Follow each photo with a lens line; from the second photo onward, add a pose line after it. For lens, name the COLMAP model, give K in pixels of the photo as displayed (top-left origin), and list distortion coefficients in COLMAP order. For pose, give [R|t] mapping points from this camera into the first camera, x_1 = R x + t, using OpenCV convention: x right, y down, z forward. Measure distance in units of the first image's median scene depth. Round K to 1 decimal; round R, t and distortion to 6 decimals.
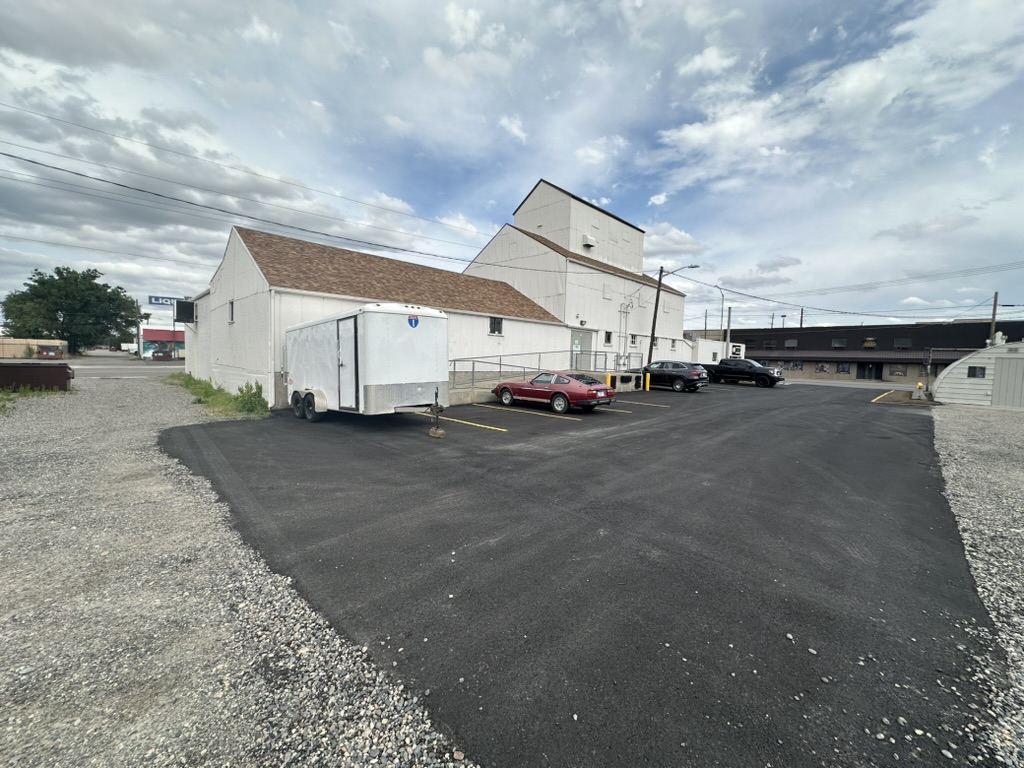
lens RADIAL K [[407.8, 0, 509.7], [0, 407.8, 383.8], [0, 0, 1]] dist [-0.001436, -0.000195]
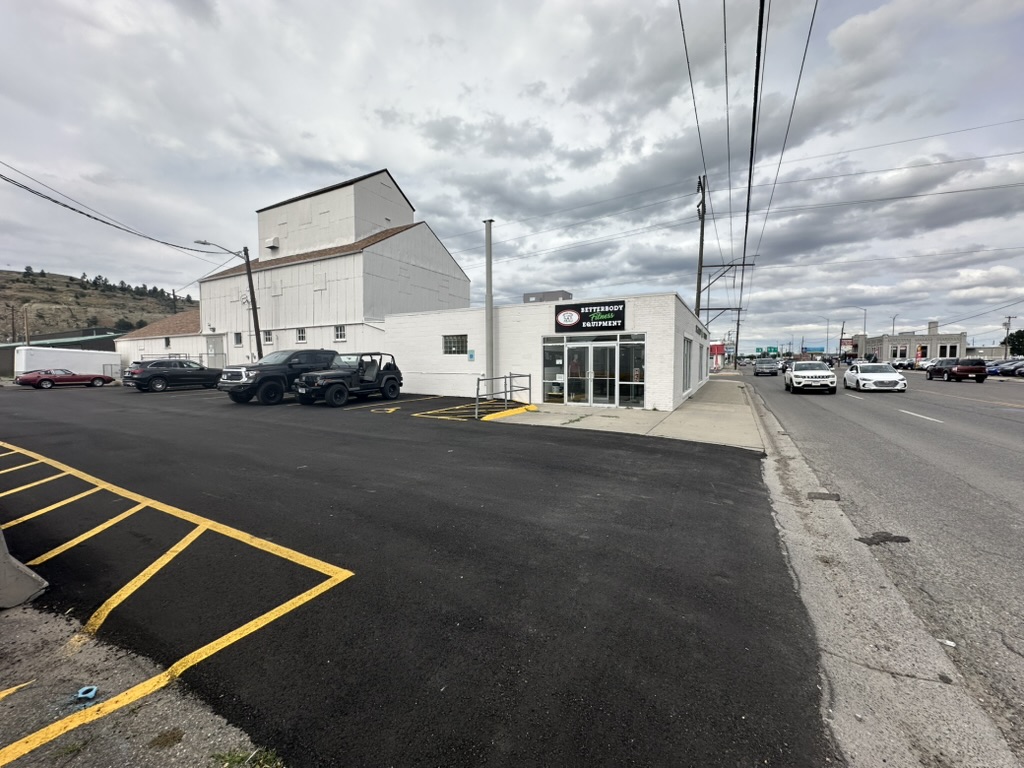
lens RADIAL K [[416.5, 0, 506.1], [0, 416.5, 381.4], [0, 0, 1]] dist [-0.002286, 0.000075]
pose [[0.270465, 0.023254, -0.962449, 2.698530], [-0.052003, 0.998602, 0.009513, -0.094871], [0.961324, 0.047477, 0.271296, 2.578550]]
